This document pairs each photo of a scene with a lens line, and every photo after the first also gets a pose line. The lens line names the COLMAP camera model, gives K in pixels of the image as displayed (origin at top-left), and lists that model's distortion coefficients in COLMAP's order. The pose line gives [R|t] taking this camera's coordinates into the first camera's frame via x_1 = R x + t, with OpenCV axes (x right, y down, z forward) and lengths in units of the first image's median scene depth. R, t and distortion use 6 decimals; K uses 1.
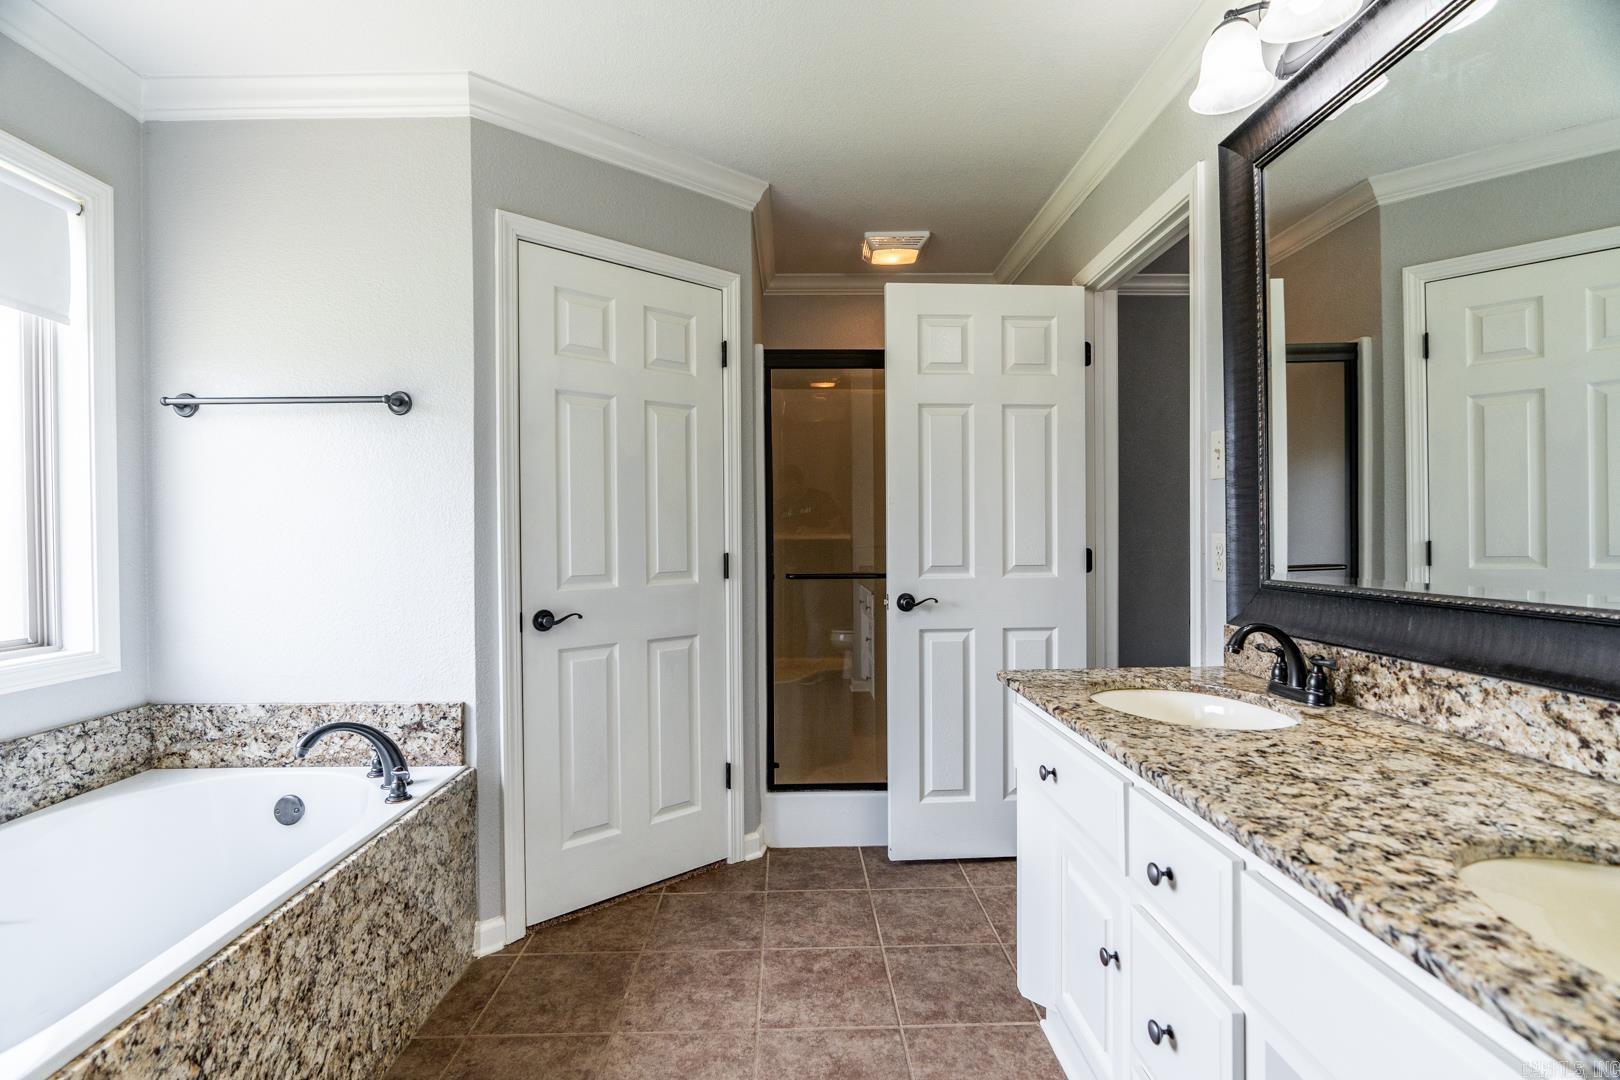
lens RADIAL K [[727.2, 0, 806.6], [0, 727.2, 543.8], [0, 0, 1]] dist [-0.011493, 0.001522]
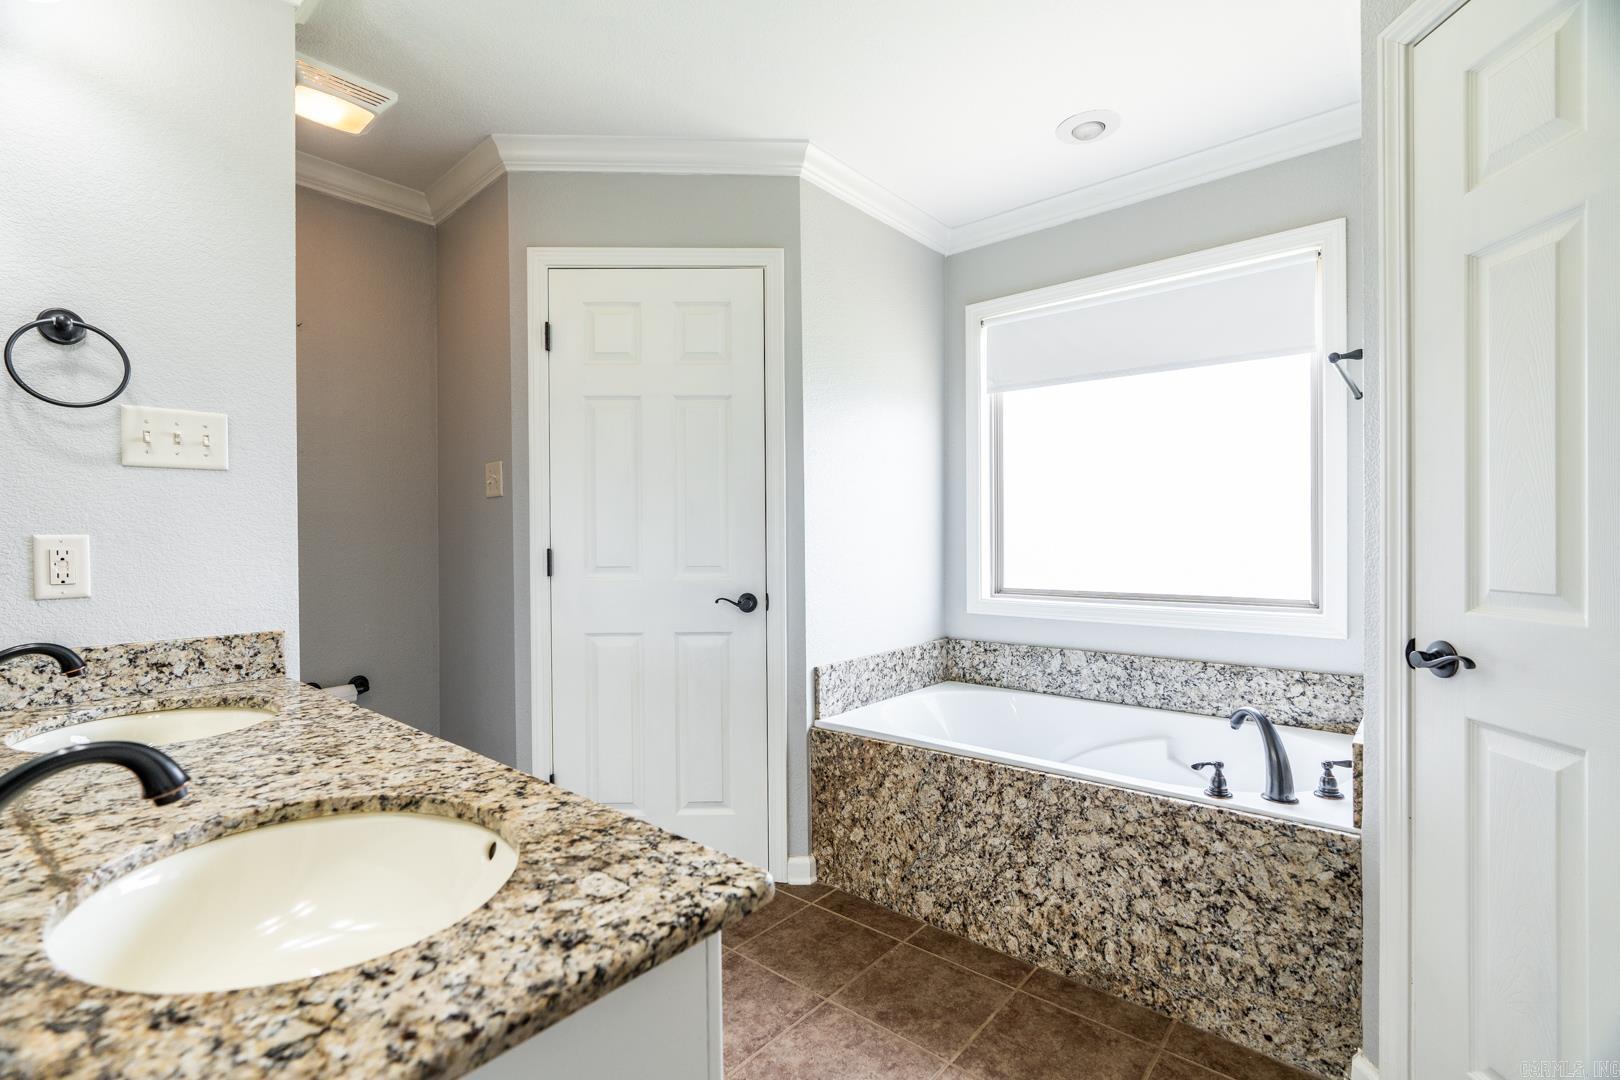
lens RADIAL K [[727.2, 0, 806.6], [0, 727.2, 543.8], [0, 0, 1]] dist [-0.011493, 0.001522]
pose [[-0.665791, 0.020516, -0.745856, 0.670501], [0.004847, 0.999720, 0.023172, -0.008647], [0.746122, 0.011813, -0.665704, 1.596609]]
